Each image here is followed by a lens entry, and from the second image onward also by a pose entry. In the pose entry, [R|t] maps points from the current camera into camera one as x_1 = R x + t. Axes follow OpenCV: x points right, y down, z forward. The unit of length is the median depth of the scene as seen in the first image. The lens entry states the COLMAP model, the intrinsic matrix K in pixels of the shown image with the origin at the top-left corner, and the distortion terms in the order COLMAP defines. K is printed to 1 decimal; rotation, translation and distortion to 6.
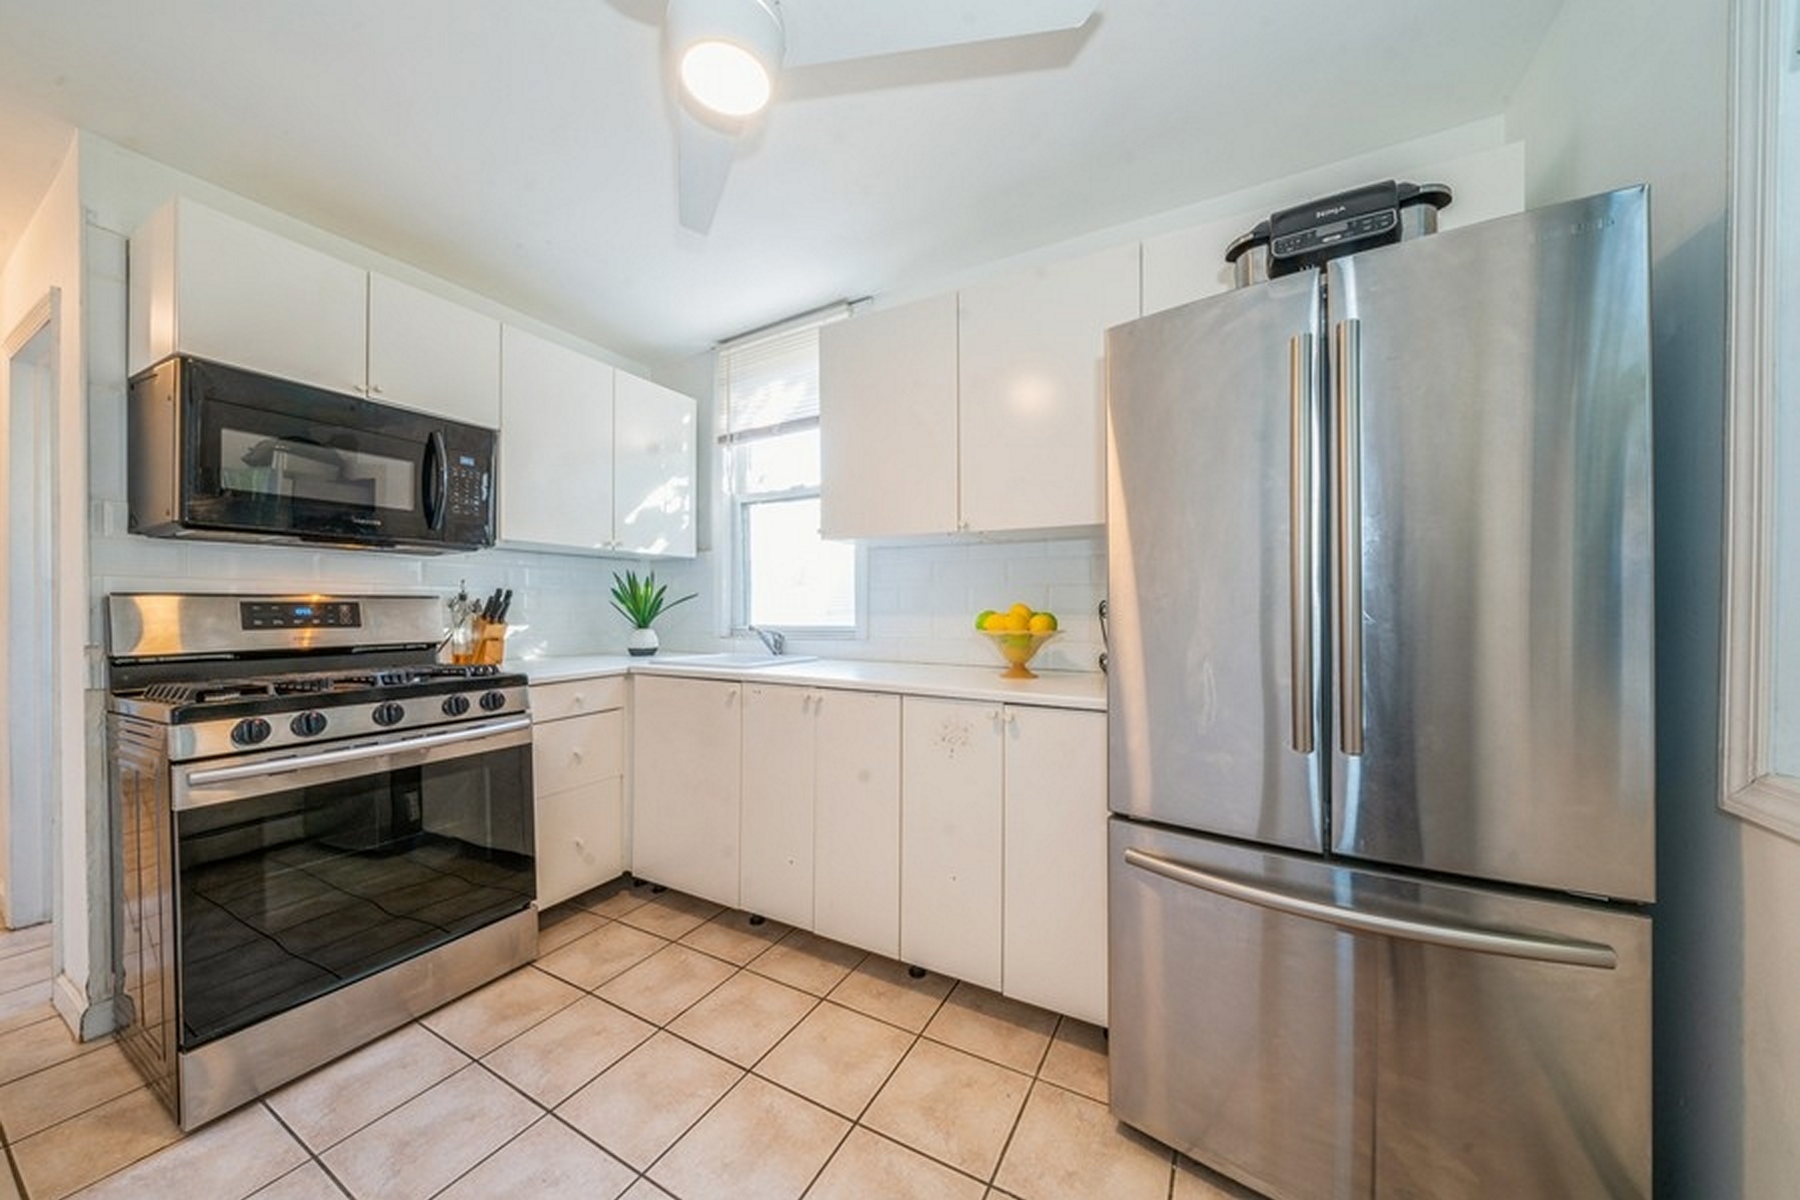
lens RADIAL K [[609.3, 0, 893.0], [0, 609.3, 614.7], [0, 0, 1]] dist [-0.000057, 0.000000]
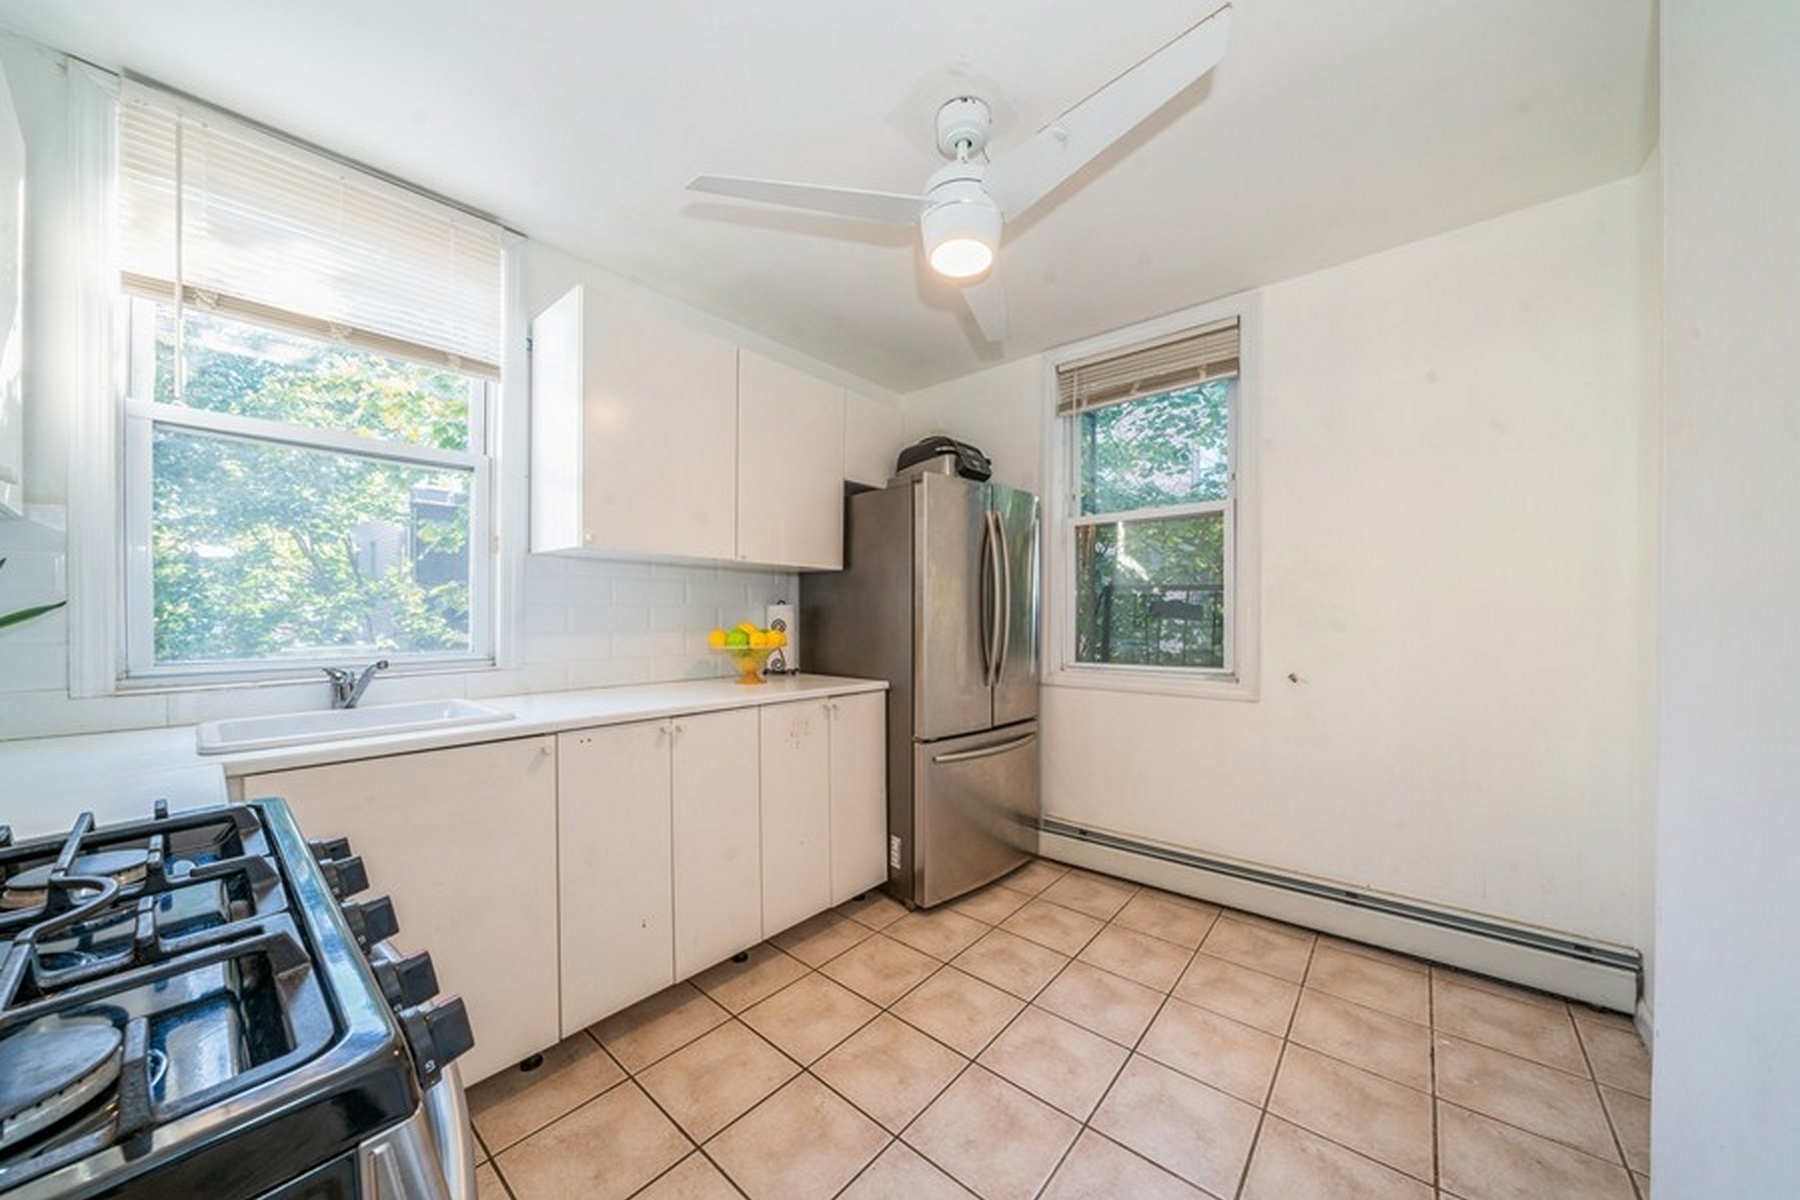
lens RADIAL K [[609.3, 0, 893.0], [0, 609.3, 614.7], [0, 0, 1]] dist [-0.000057, 0.000000]
pose [[0.198008, 0.002775, 0.980197, -1.057820], [0.006504, 0.999970, -0.004145, -0.031984], [-0.980179, 0.007196, 0.197984, 0.537785]]
